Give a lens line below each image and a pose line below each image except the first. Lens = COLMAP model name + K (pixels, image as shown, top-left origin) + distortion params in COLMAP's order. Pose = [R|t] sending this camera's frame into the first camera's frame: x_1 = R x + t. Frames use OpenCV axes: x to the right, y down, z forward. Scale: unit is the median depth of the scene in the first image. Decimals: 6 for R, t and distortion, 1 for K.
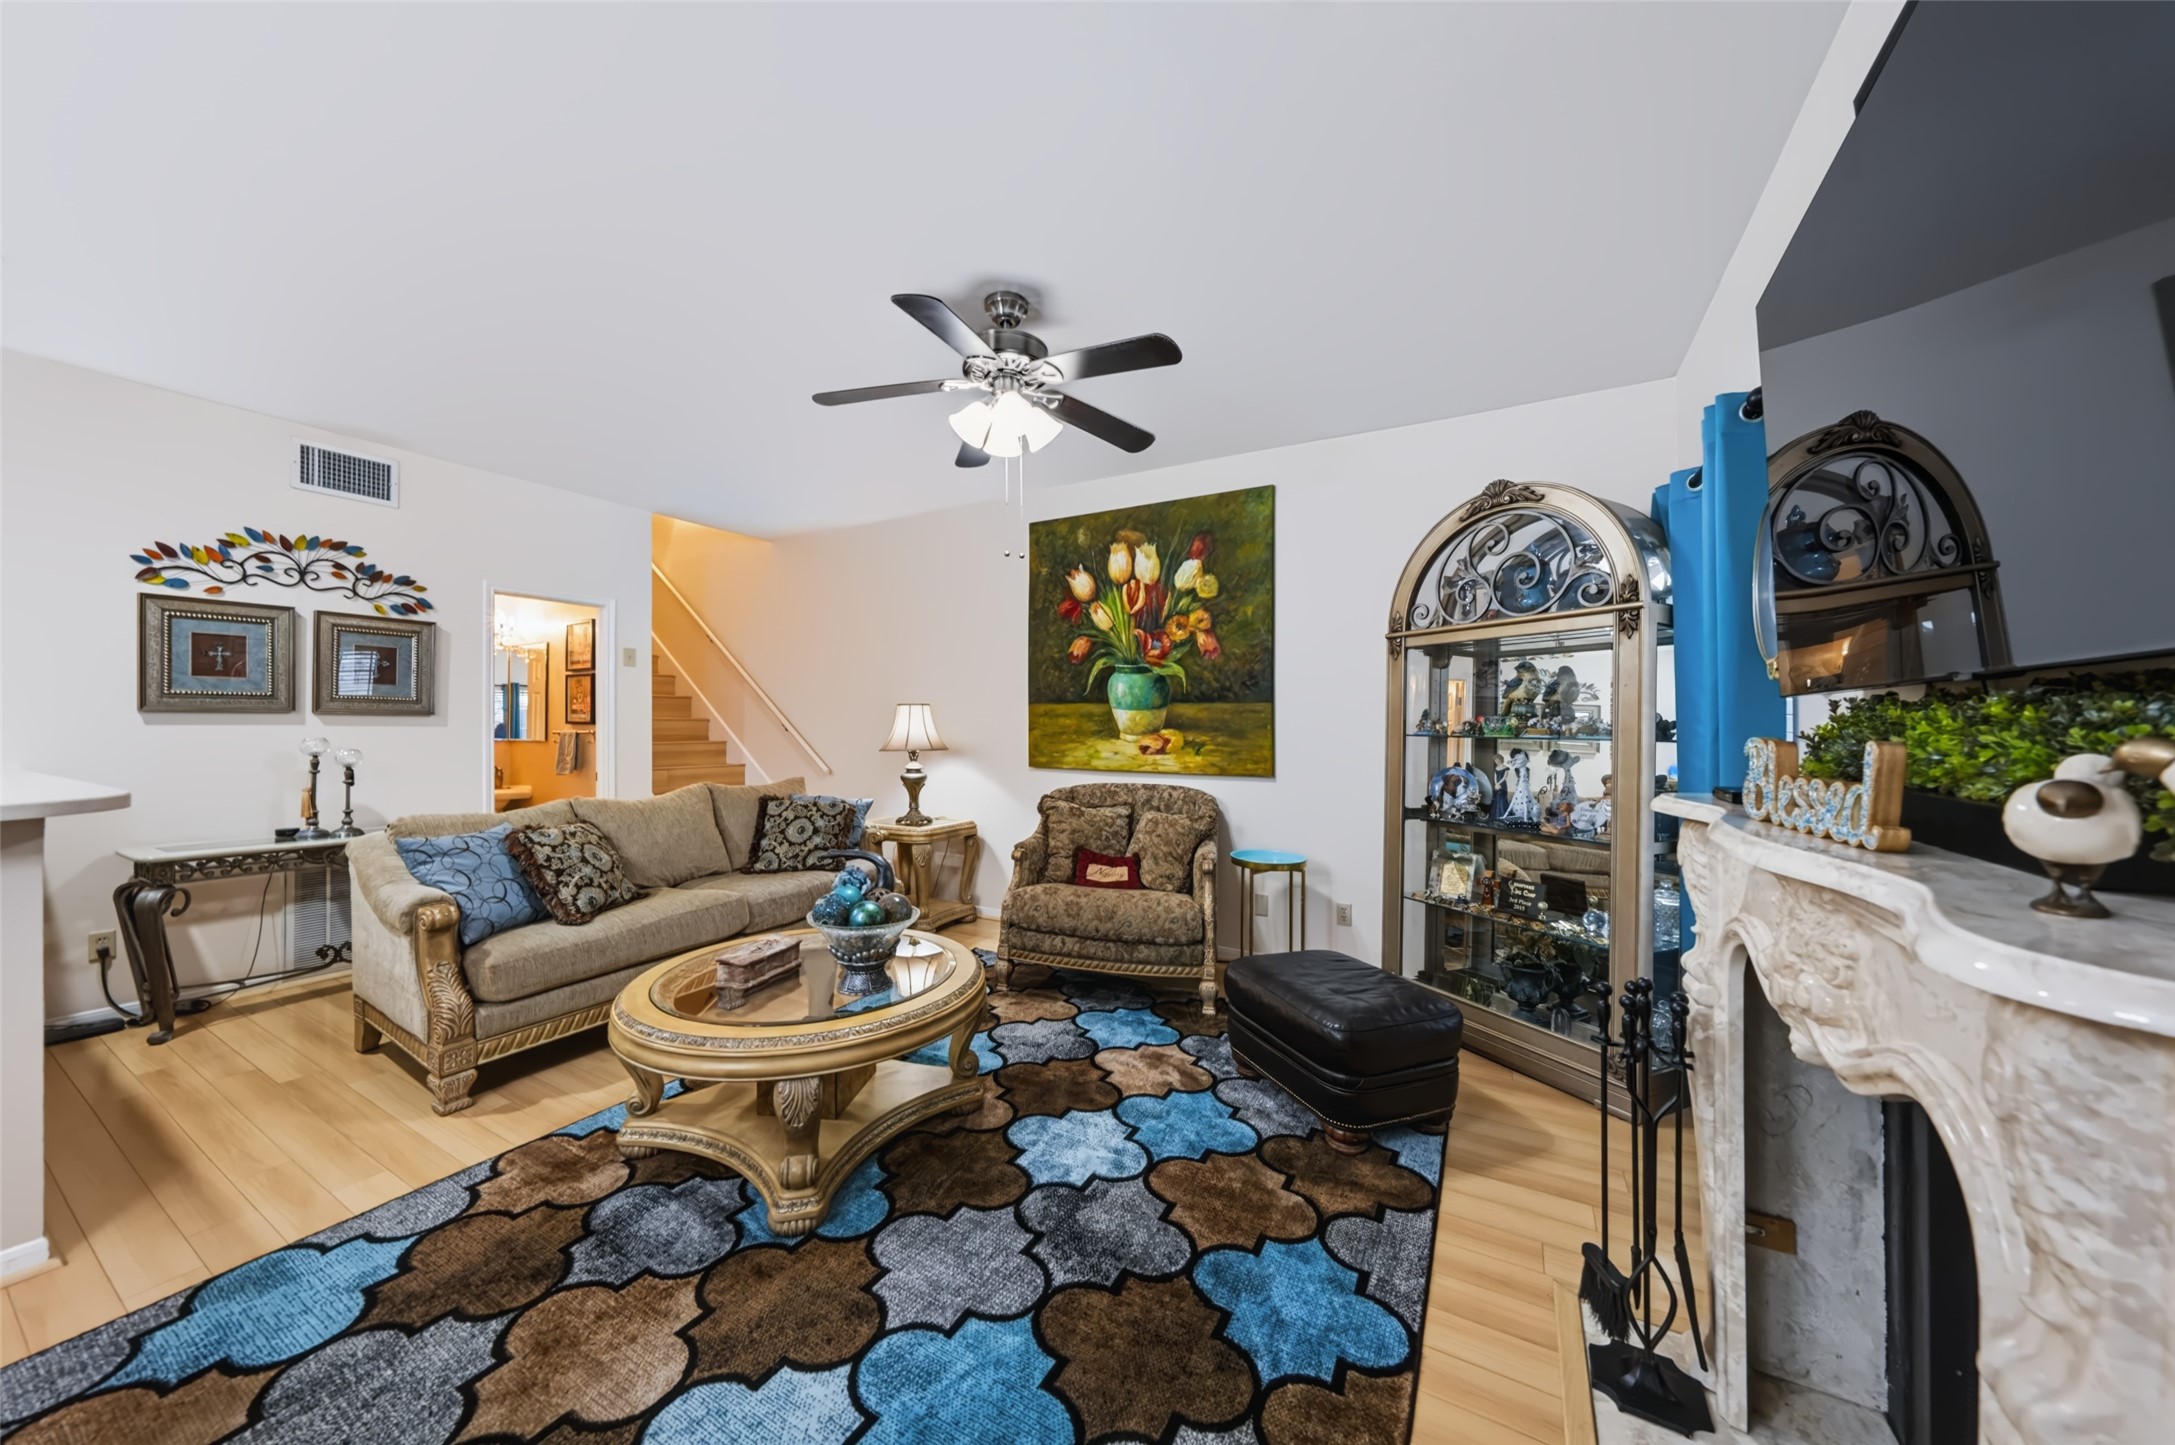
lens RADIAL K [[748.6, 0, 1073.5], [0, 748.6, 726.6], [0, 0, 1]] dist [-0.001840, -0.000123]
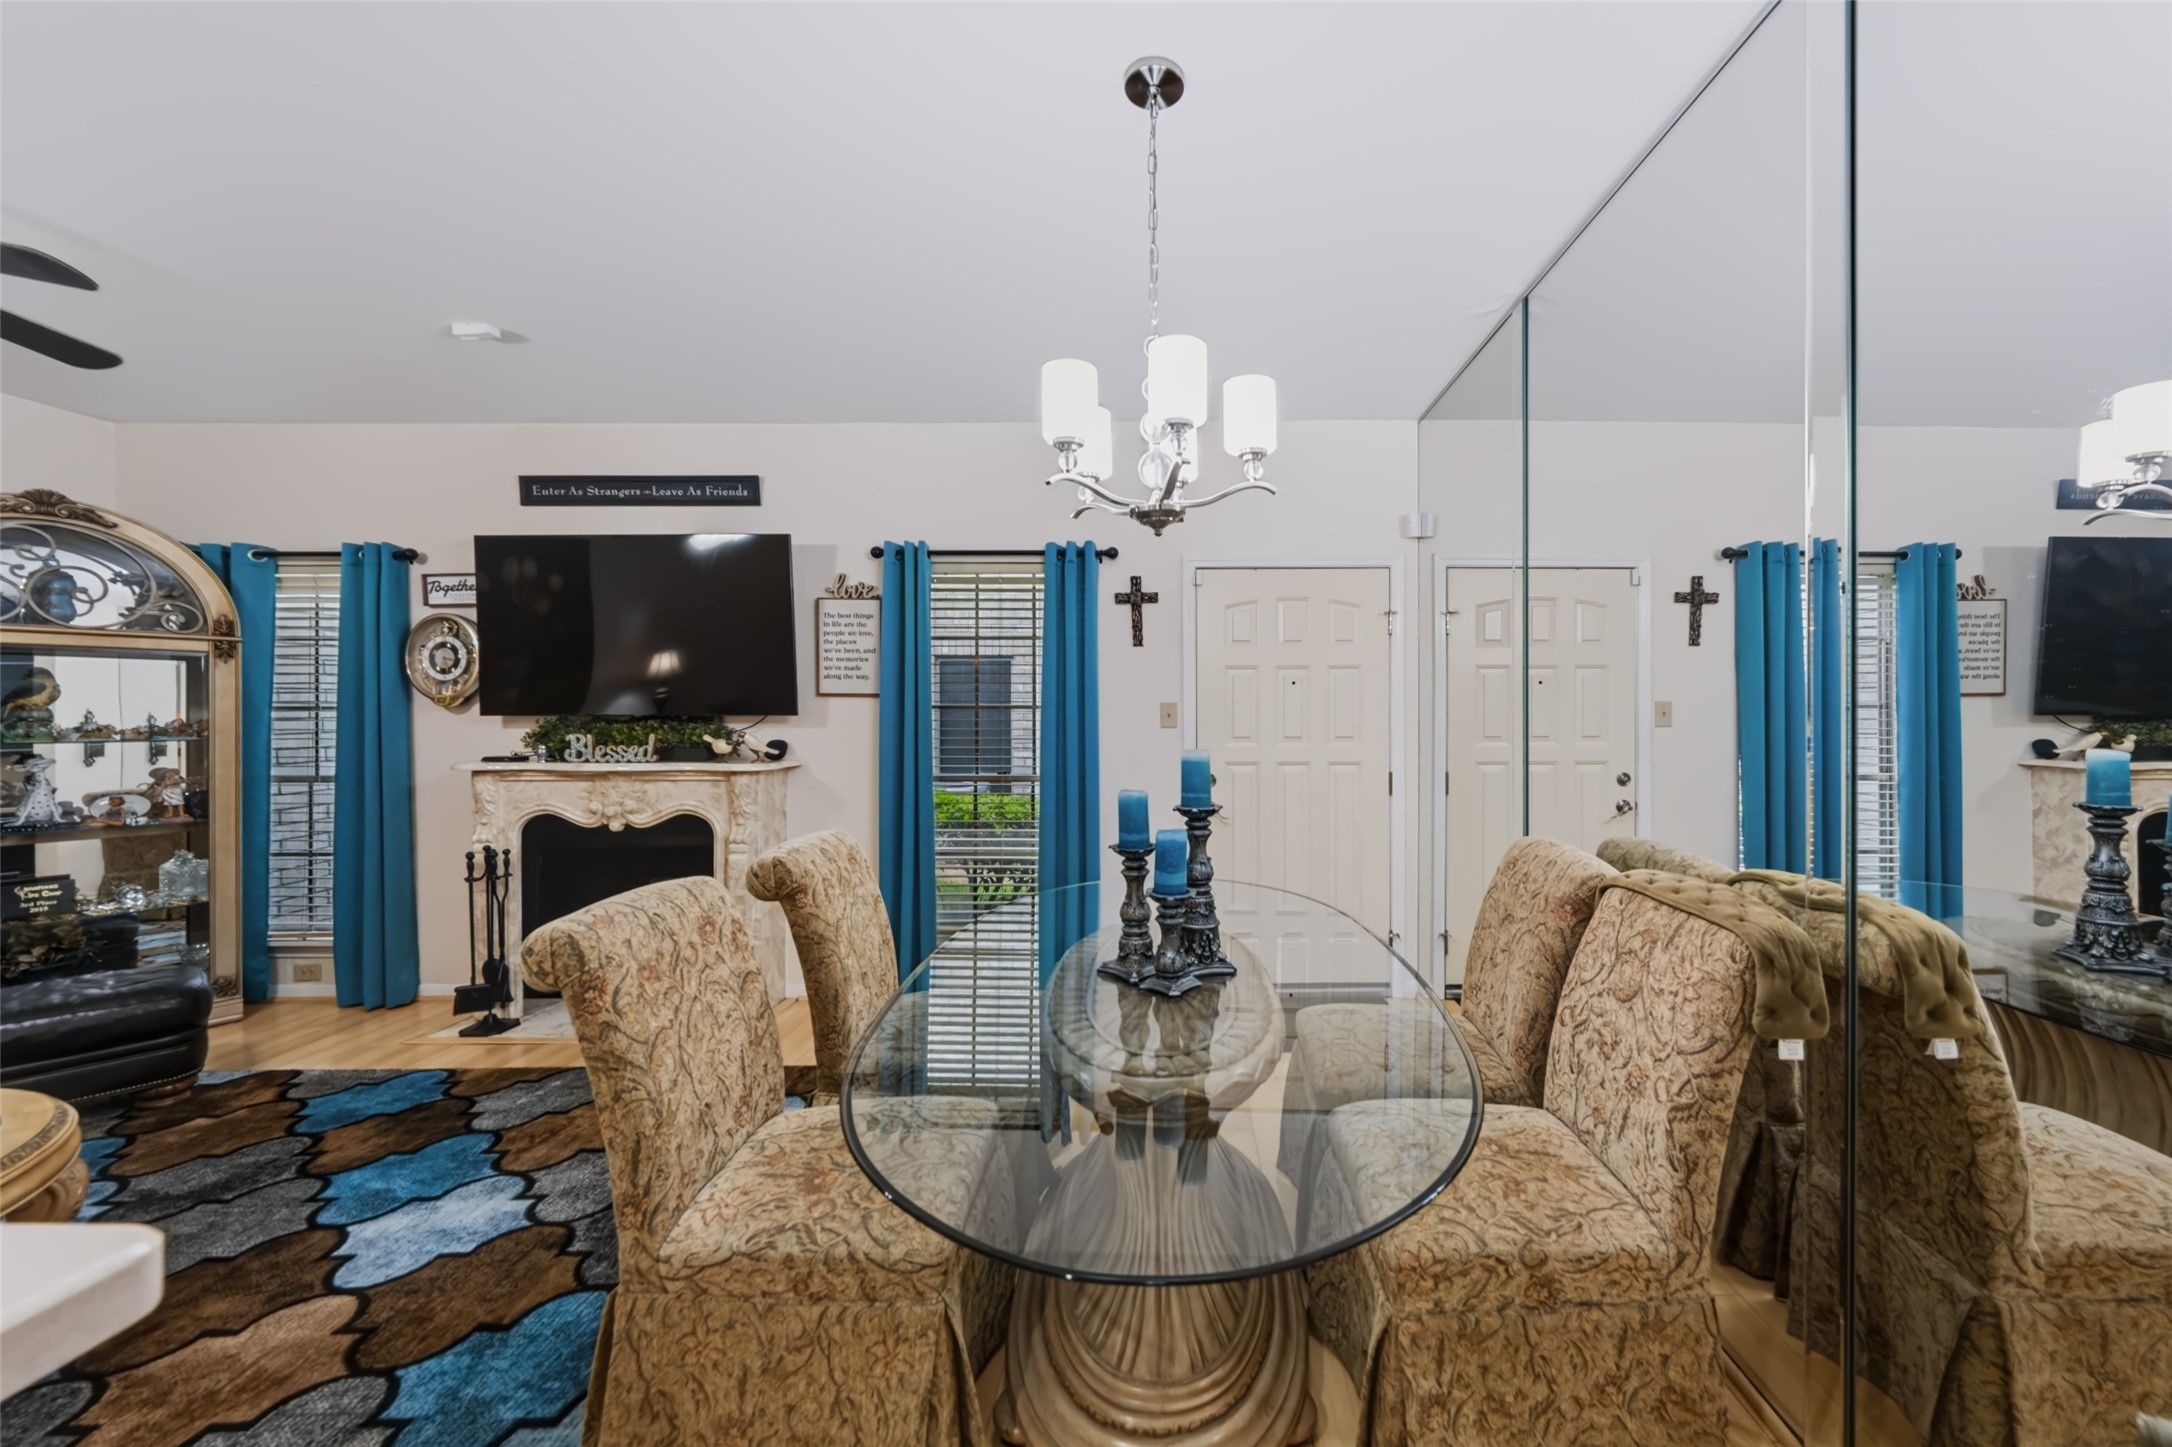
lens RADIAL K [[817.6, 0, 1183.2], [0, 817.6, 704.2], [0, 0, 1]] dist [-0.002255, 0.000354]
pose [[-0.514359, 0.004640, 0.857562, -0.905213], [-0.001635, 0.999978, -0.006392, -0.024293], [-0.857573, -0.004690, -0.514341, 0.189449]]
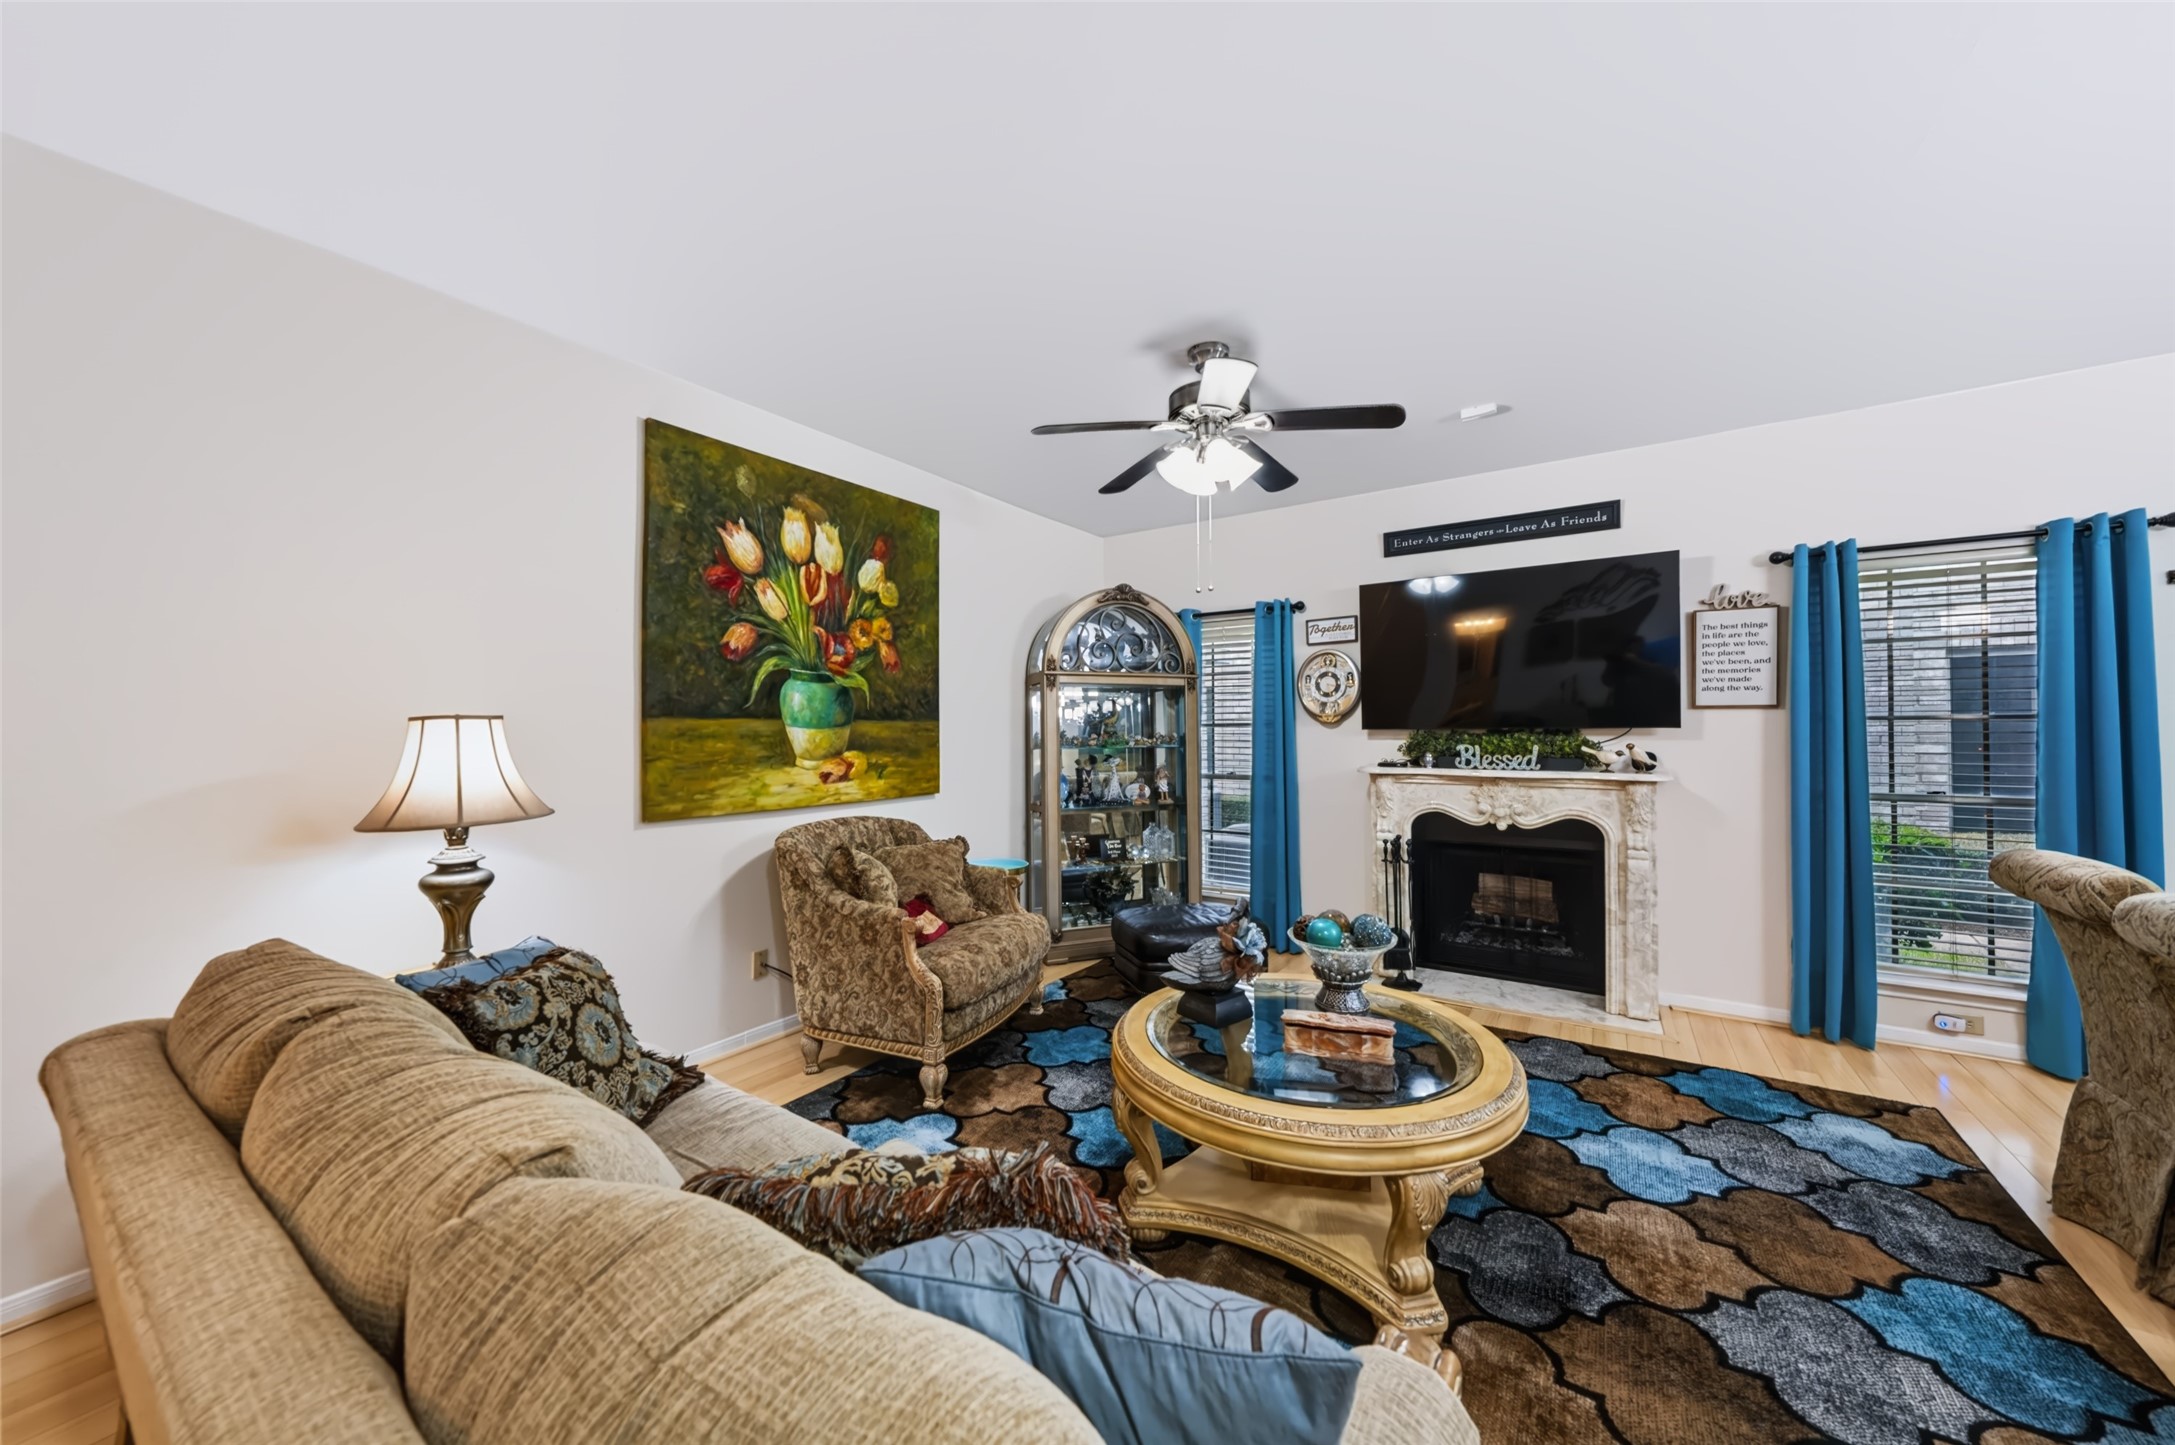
lens RADIAL K [[780.8, 0, 1080.3], [0, 780.8, 717.1], [0, 0, 1]] dist [0.000939, 0.000117]
pose [[0.065322, 0.007753, 0.997834, -0.823583], [0.008528, 0.999929, -0.008327, -0.027934], [-0.997828, 0.009053, 0.065251, 0.760079]]
